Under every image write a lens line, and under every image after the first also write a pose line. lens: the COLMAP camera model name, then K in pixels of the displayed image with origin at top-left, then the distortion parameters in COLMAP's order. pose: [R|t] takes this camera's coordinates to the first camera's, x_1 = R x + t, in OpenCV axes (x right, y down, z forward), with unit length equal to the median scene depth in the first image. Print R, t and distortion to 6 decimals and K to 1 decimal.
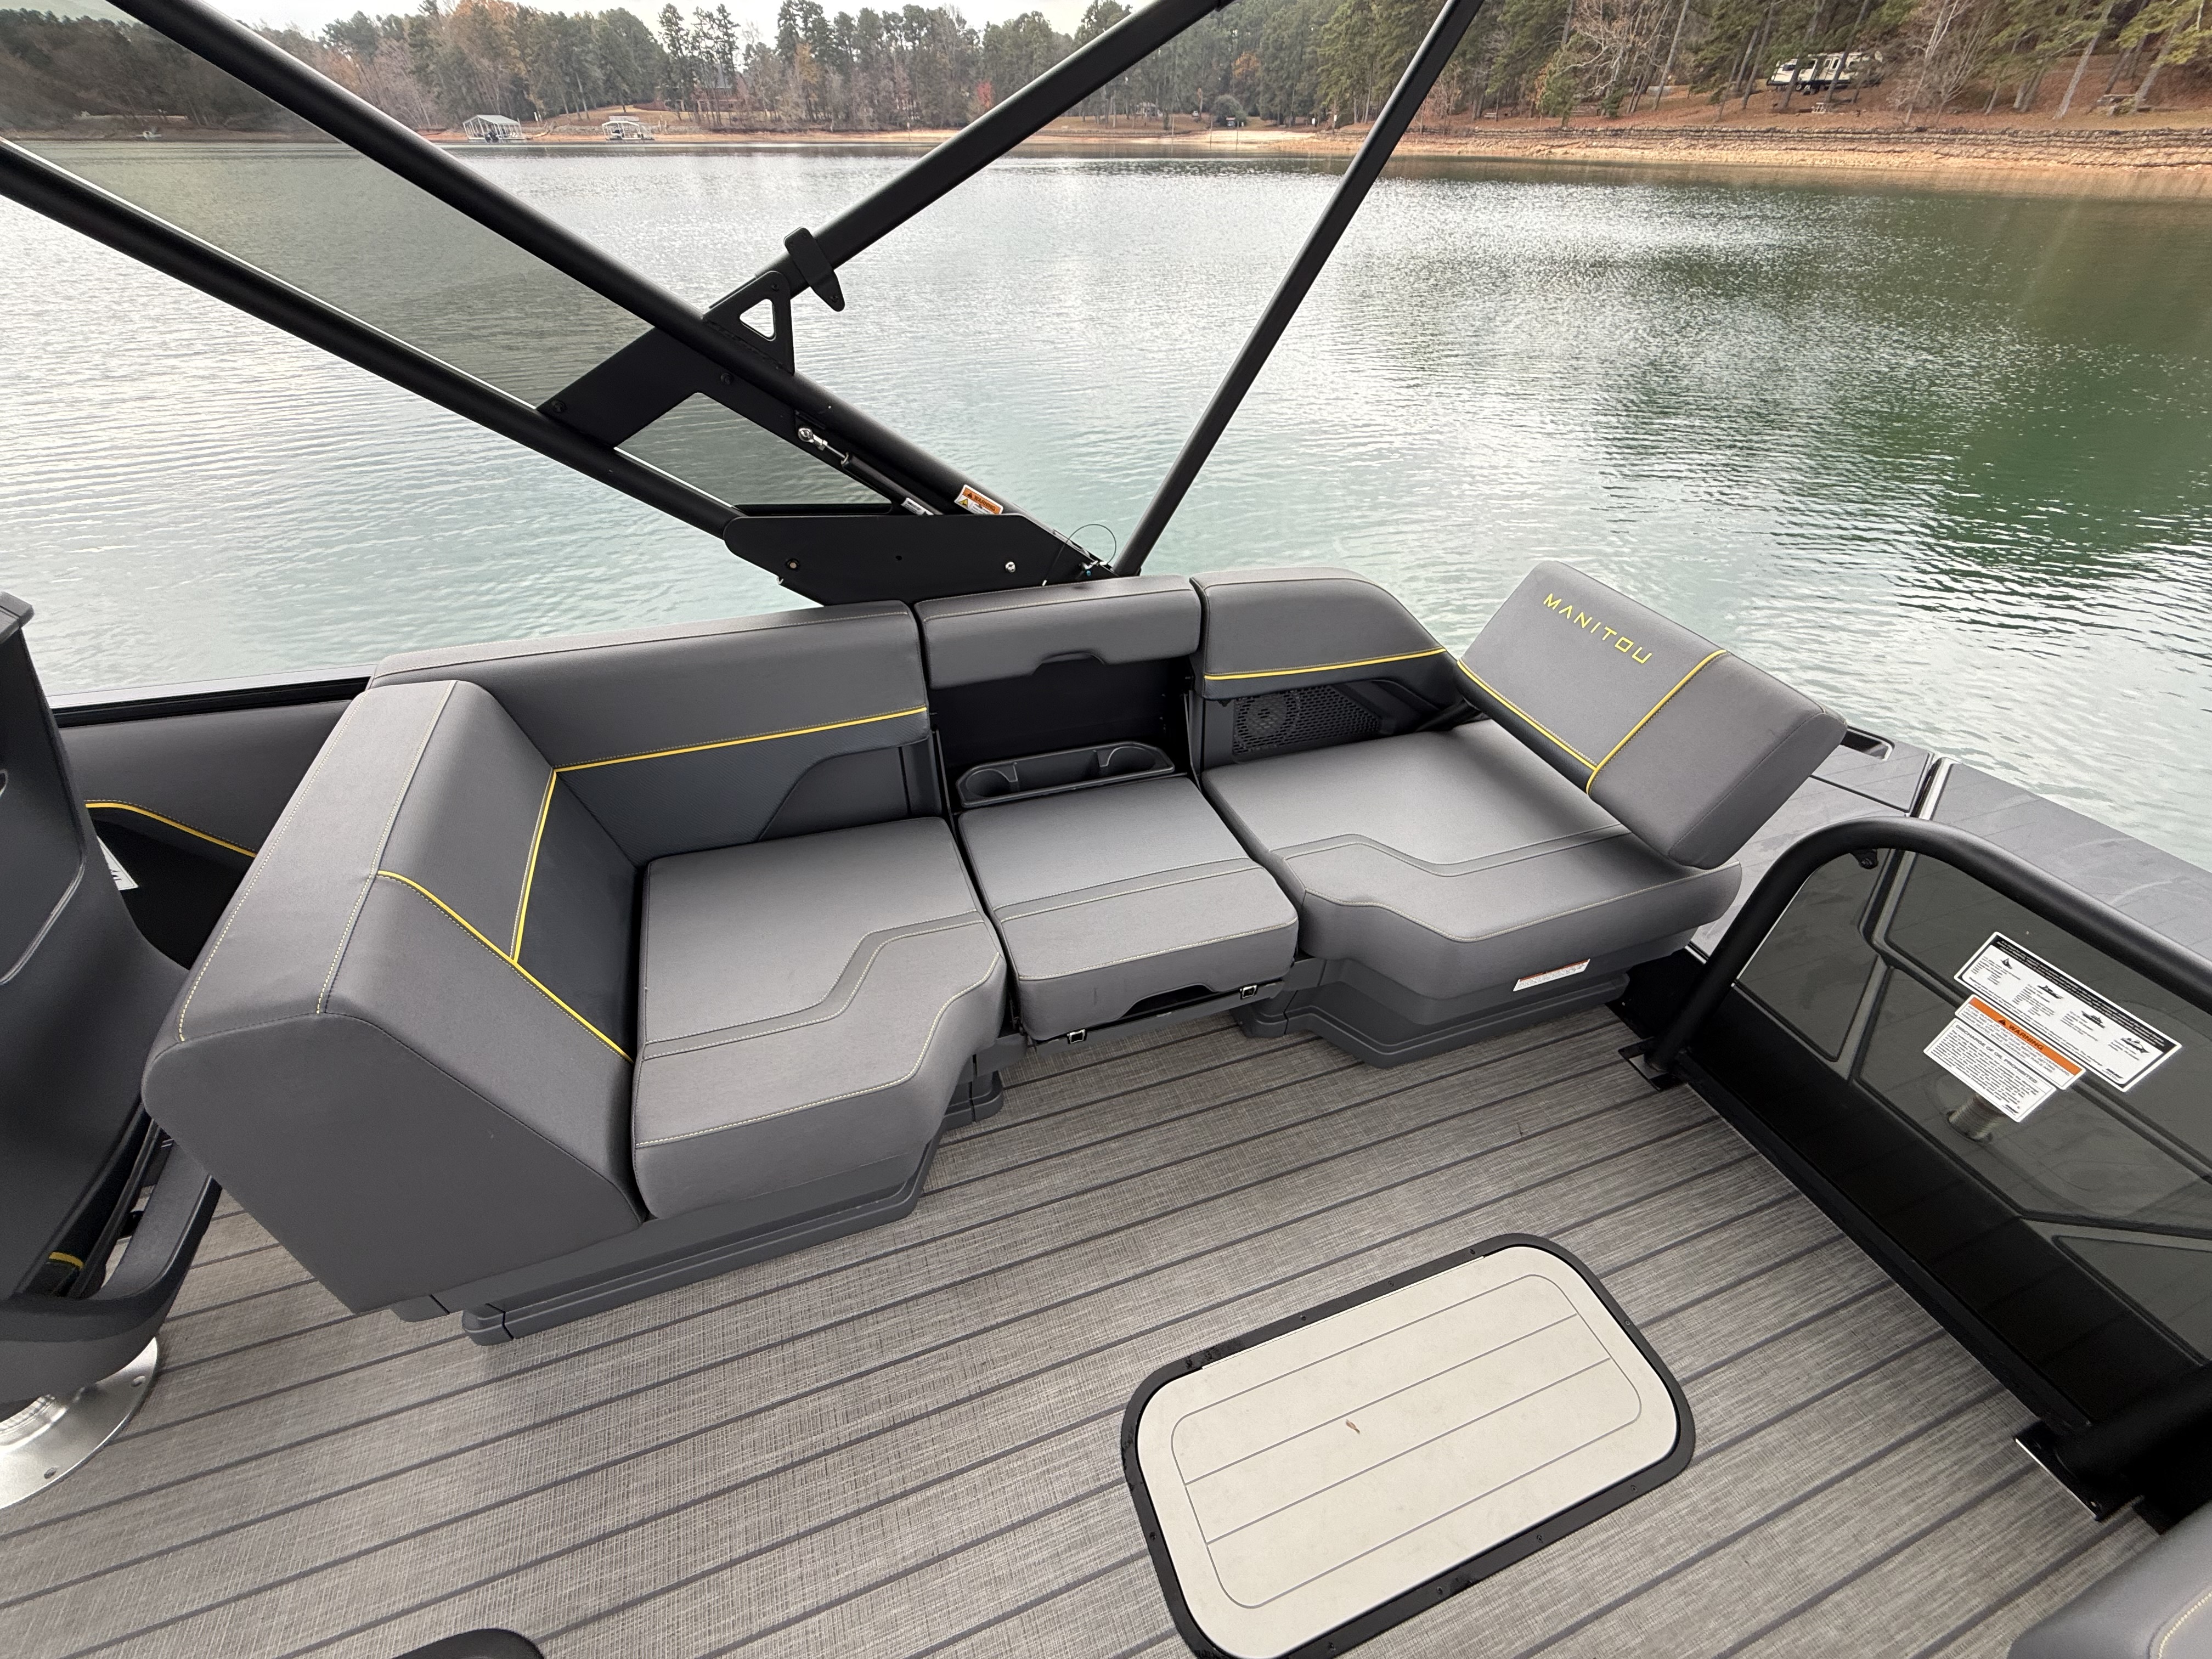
lens RADIAL K [[884.8, 0, 1163.7], [0, 884.8, 805.6], [0, 0, 1]] dist [0.000186, 0.000104]
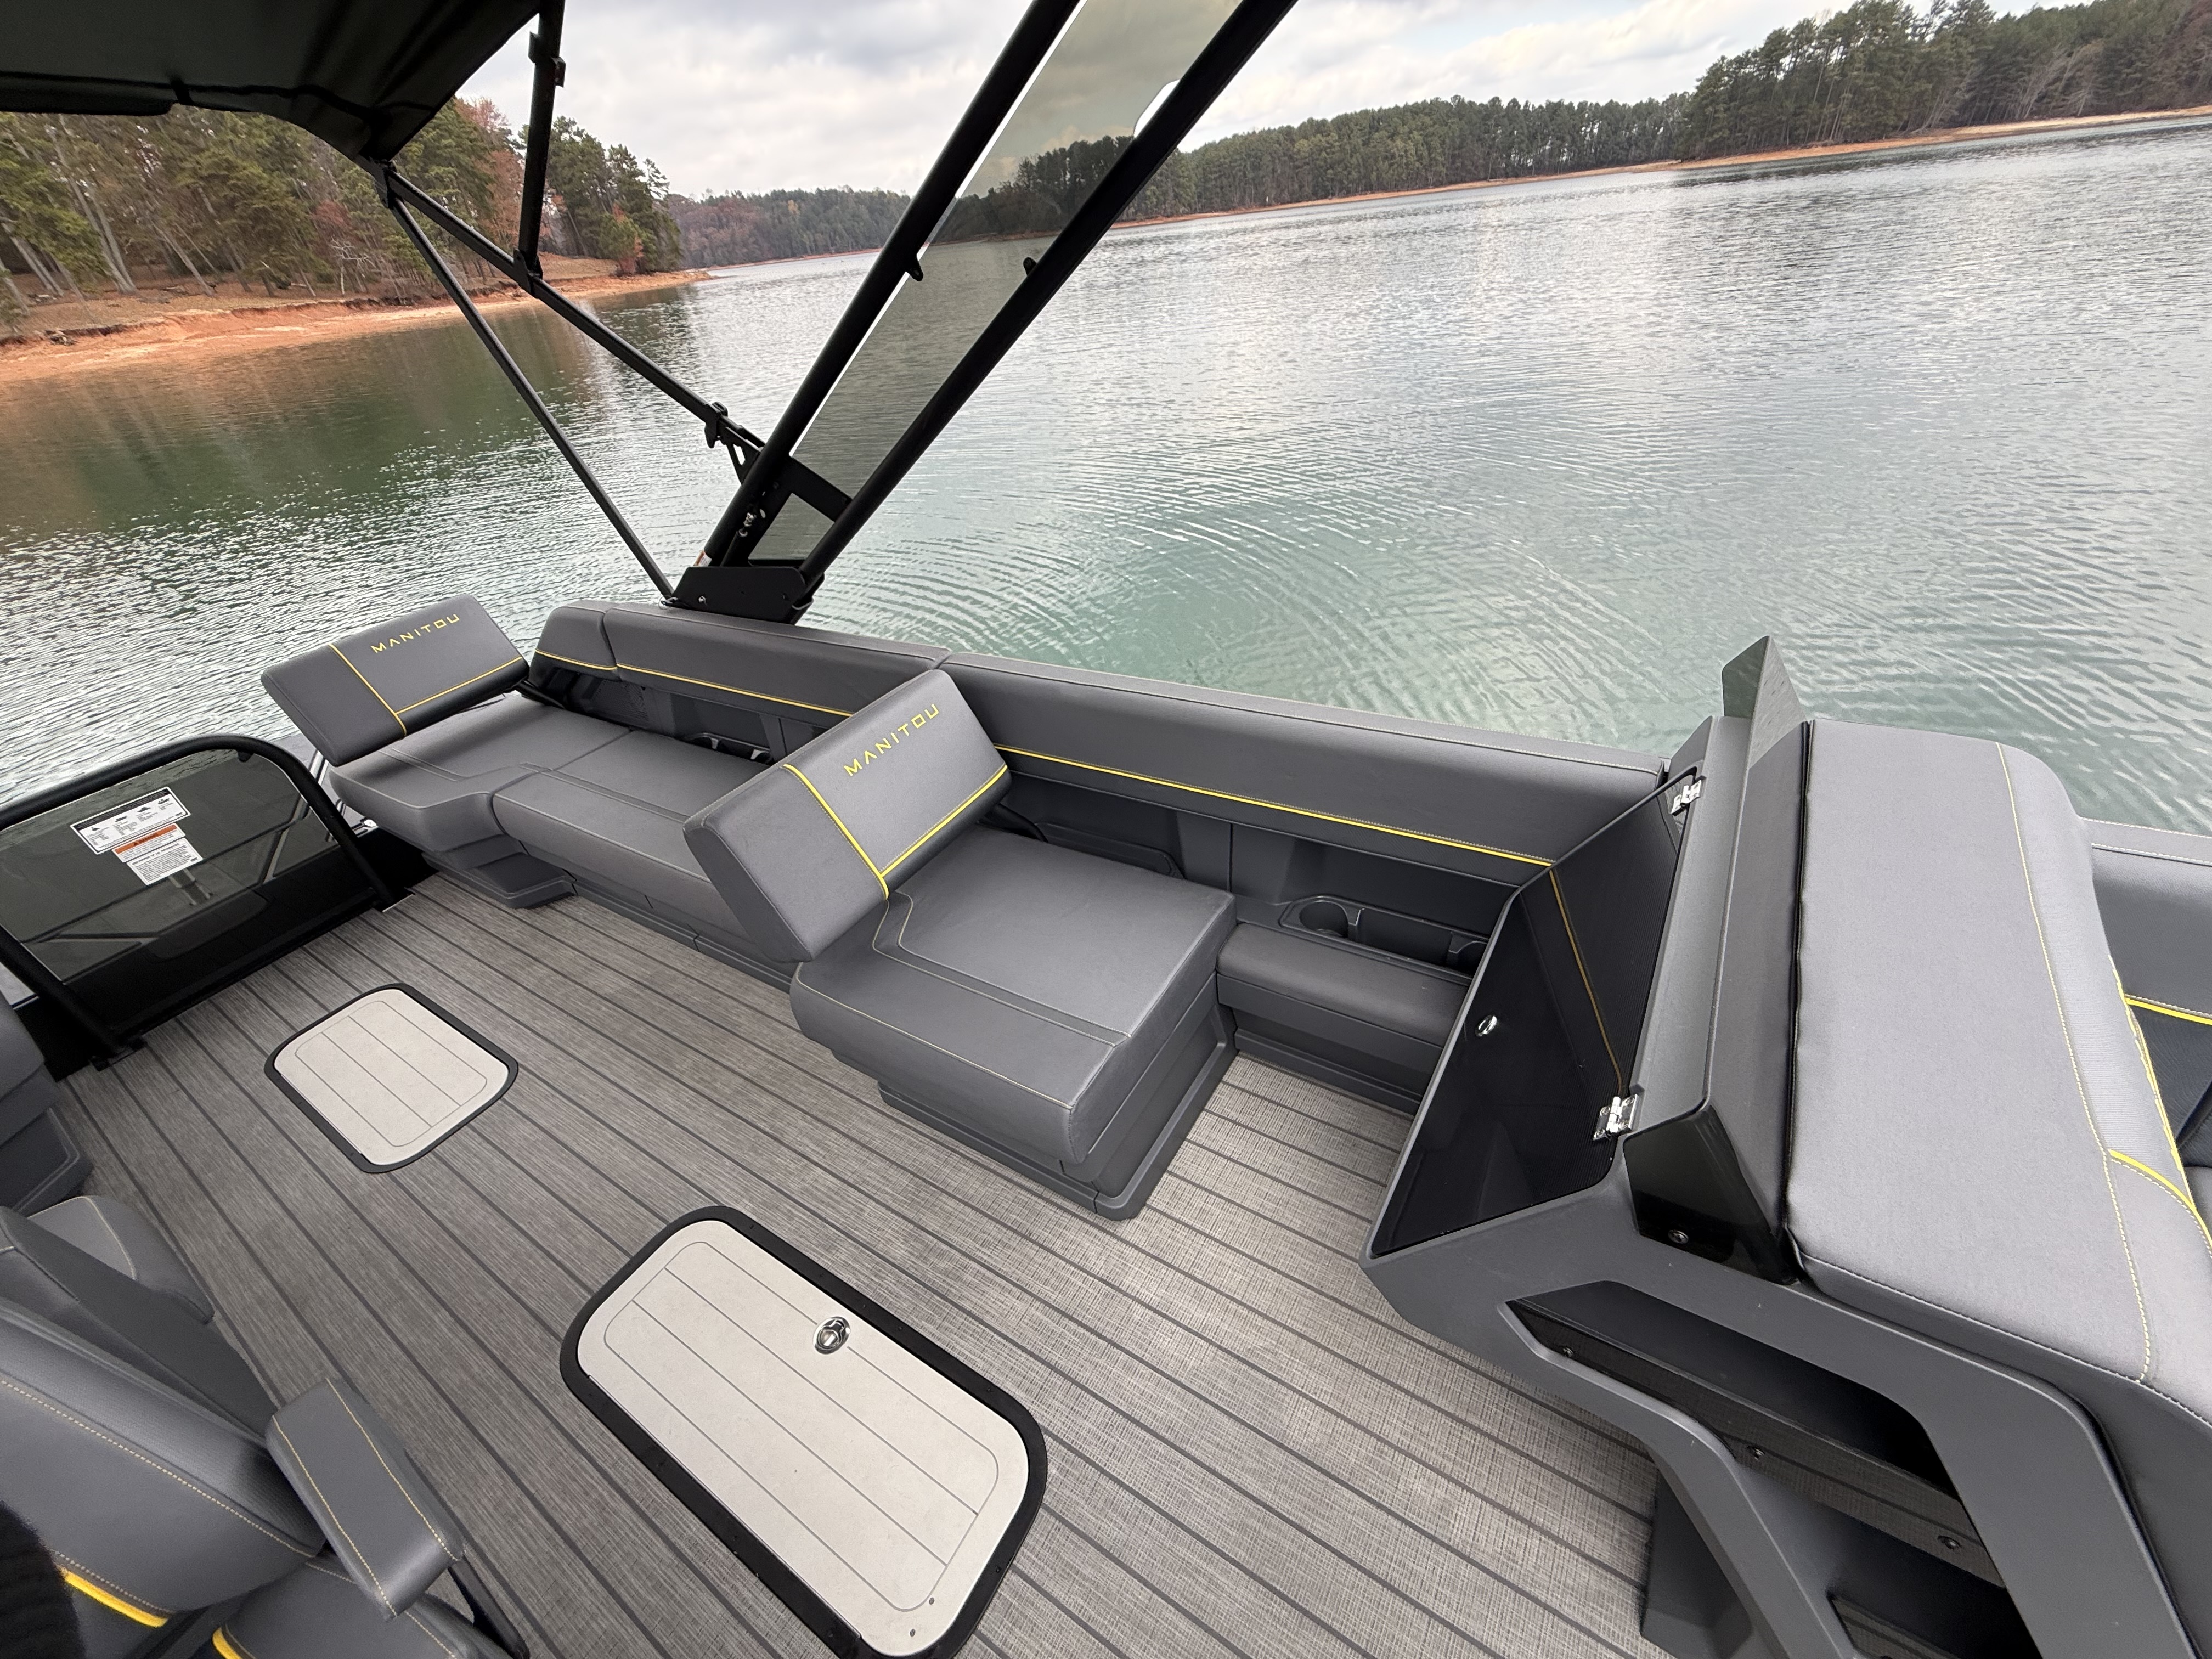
lens RADIAL K [[884.8, 0, 1095.9], [0, 884.8, 806.9], [0, 0, 1]] dist [0.000186, 0.000104]
pose [[-0.609784, -0.395285, 0.686959, -1.651772], [0.557774, 0.401747, 0.726283, -0.025694], [-0.563073, 0.826044, -0.024499, -0.216524]]
